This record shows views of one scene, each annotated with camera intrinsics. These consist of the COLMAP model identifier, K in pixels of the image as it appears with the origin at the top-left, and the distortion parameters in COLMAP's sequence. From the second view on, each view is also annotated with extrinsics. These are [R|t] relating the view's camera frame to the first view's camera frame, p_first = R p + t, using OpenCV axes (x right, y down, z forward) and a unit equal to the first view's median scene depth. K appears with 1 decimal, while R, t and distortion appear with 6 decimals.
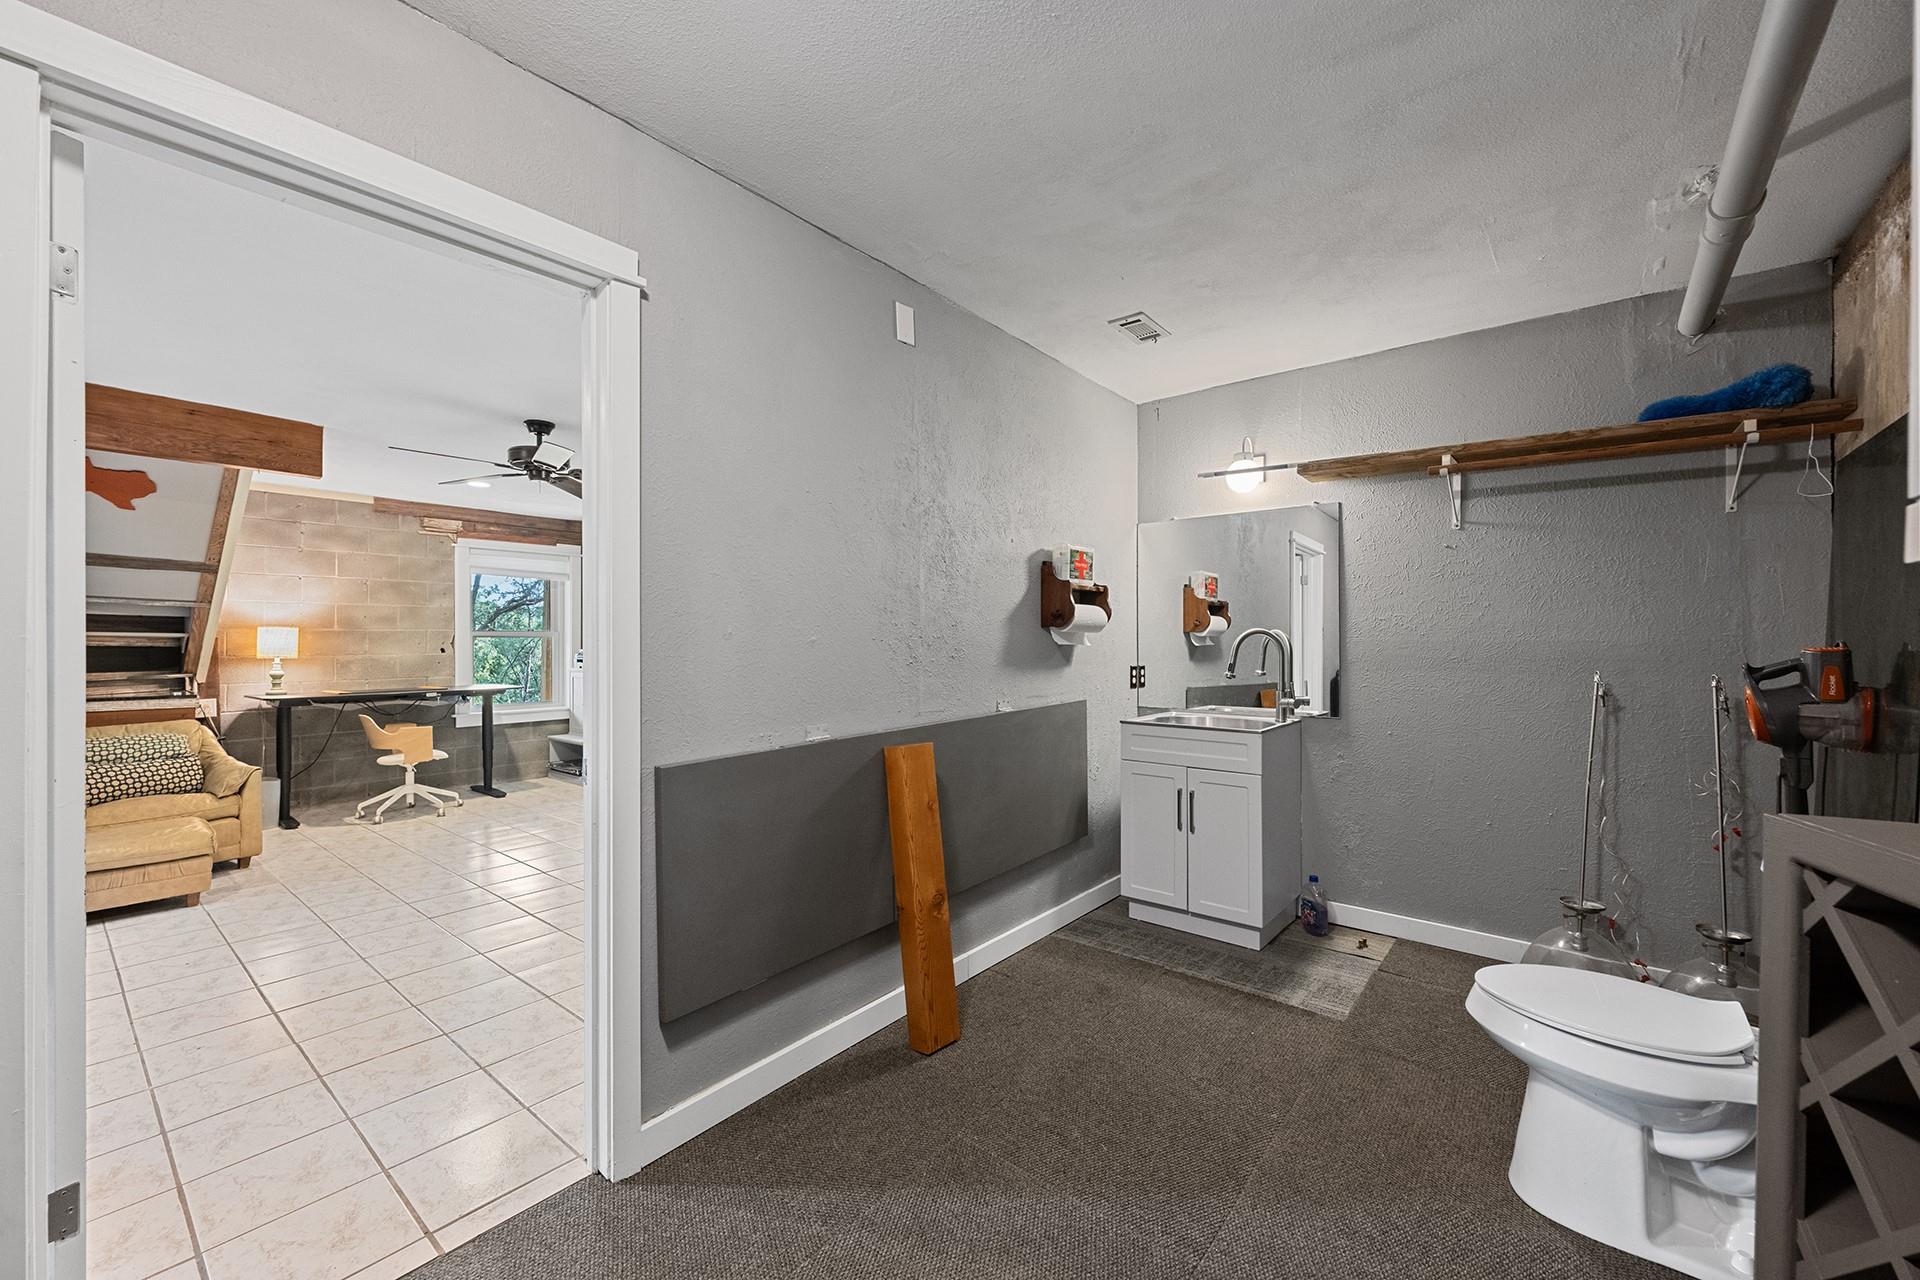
lens RADIAL K [[759.7, 0, 965.8], [0, 759.7, 637.1], [0, 0, 1]] dist [0.000387, -0.000130]
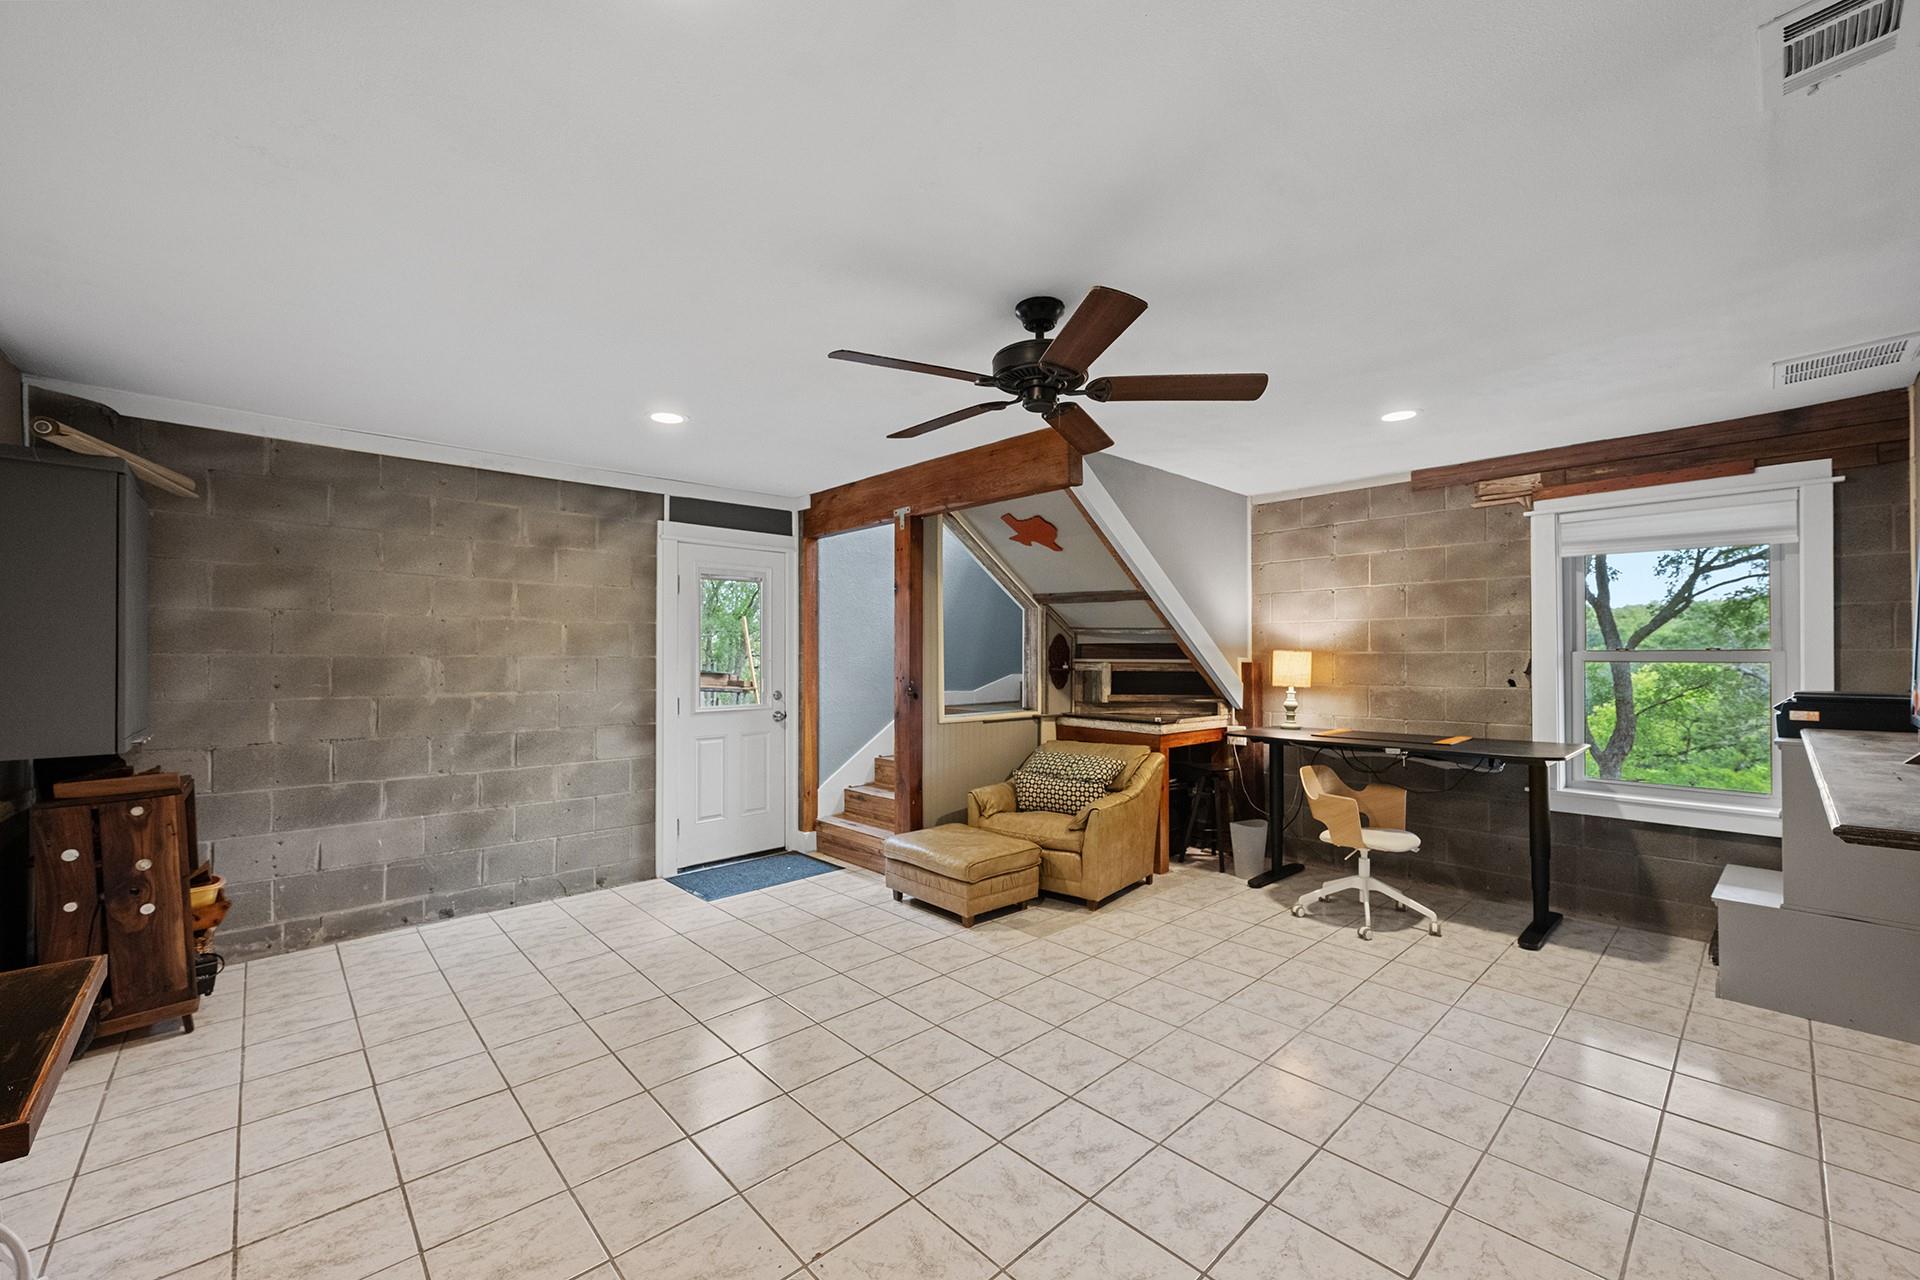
lens RADIAL K [[759.7, 0, 960.9], [0, 759.7, 648.0], [0, 0, 1]] dist [0.000387, -0.000130]
pose [[-0.139904, -0.008211, -0.990131, 0.009577], [0.009639, 0.999907, -0.009654, -0.012056], [0.990118, -0.010894, -0.139811, 0.749765]]
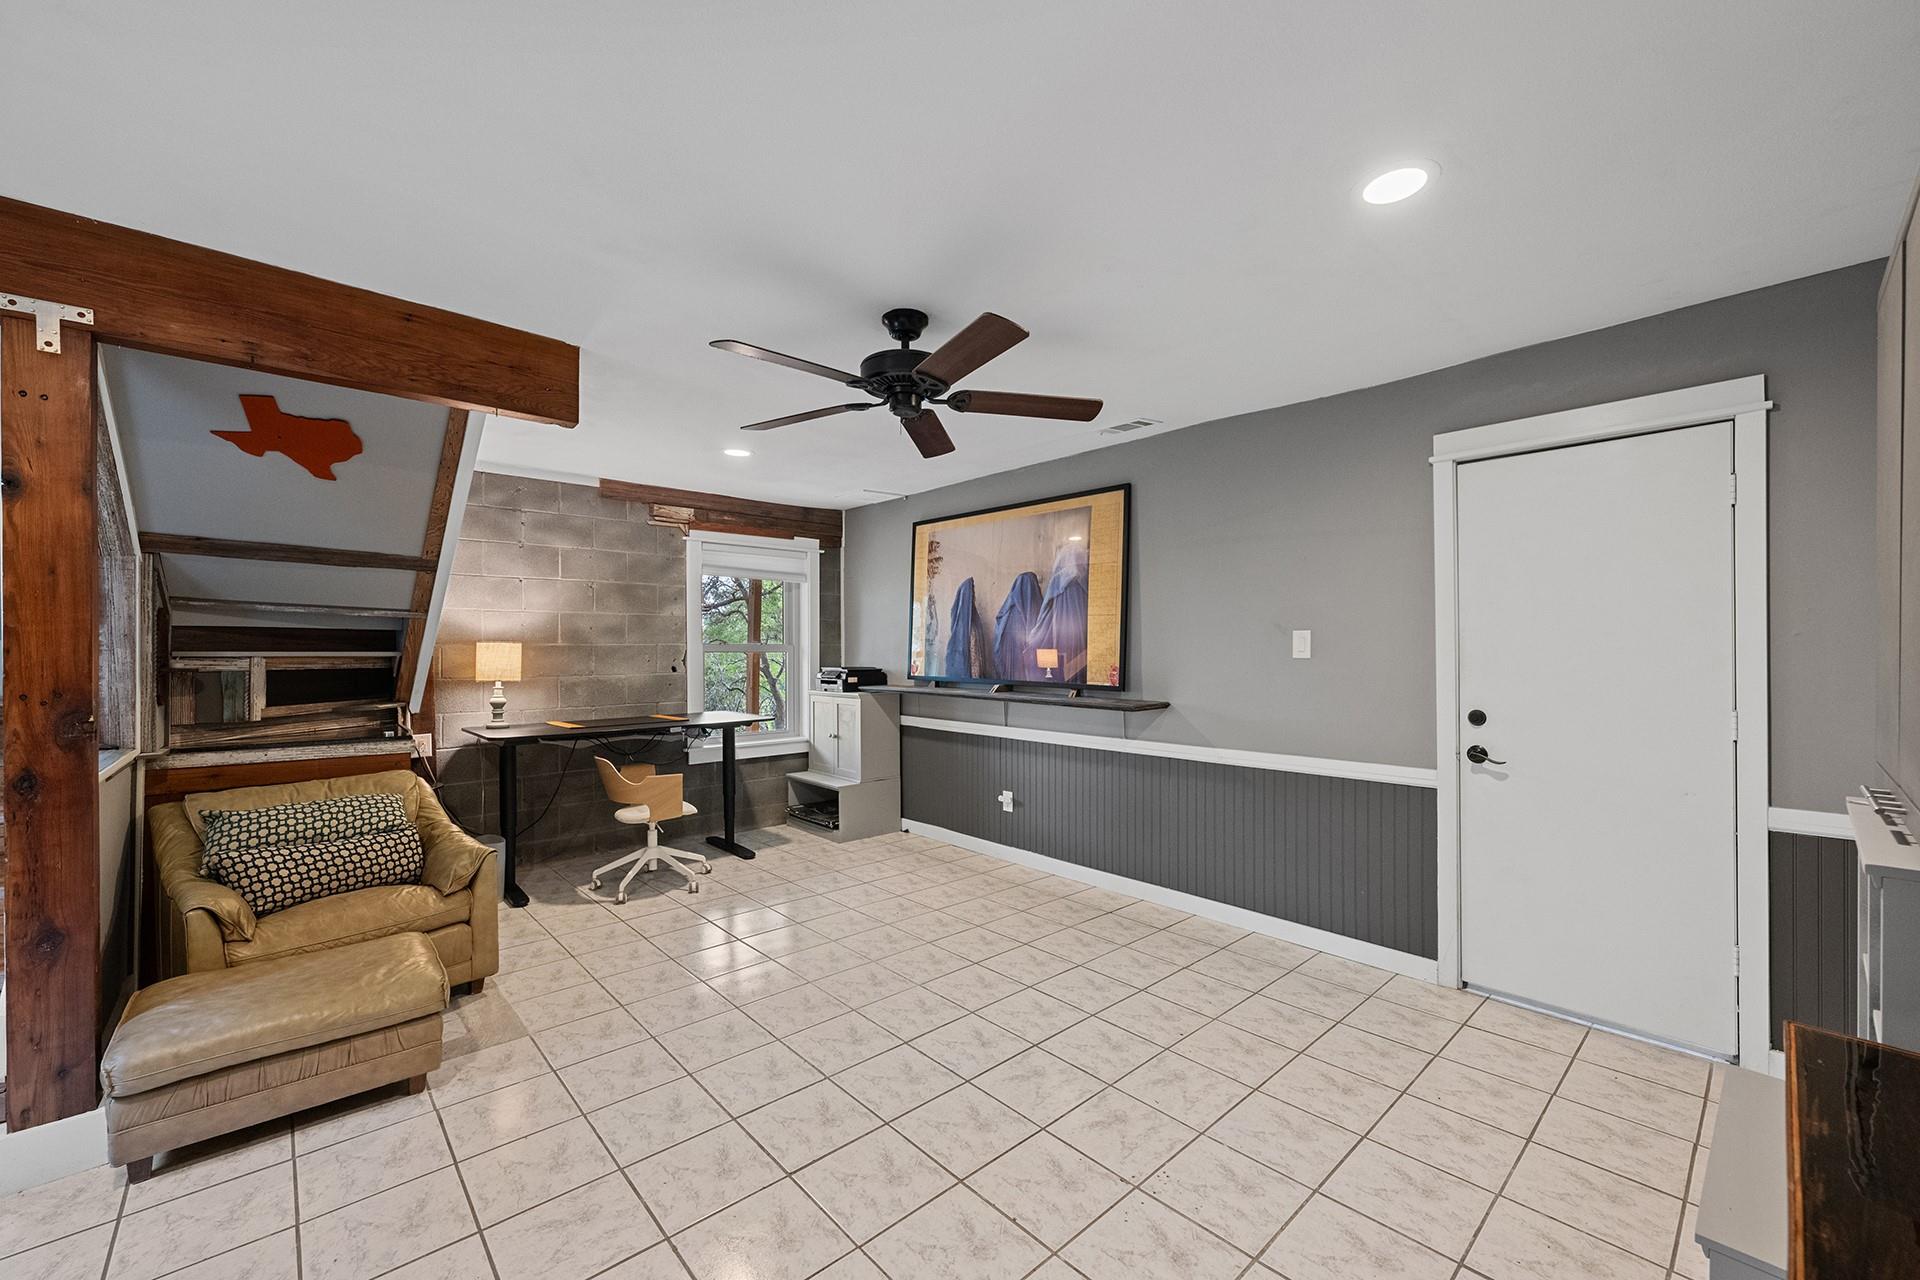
lens RADIAL K [[759.7, 0, 963.2], [0, 759.7, 649.9], [0, 0, 1]] dist [0.000387, -0.000130]
pose [[0.988534, 0.002259, -0.150982, -0.311820], [-0.000689, 0.999945, 0.010450, -0.013759], [0.150998, -0.010226, 0.988481, 0.294931]]
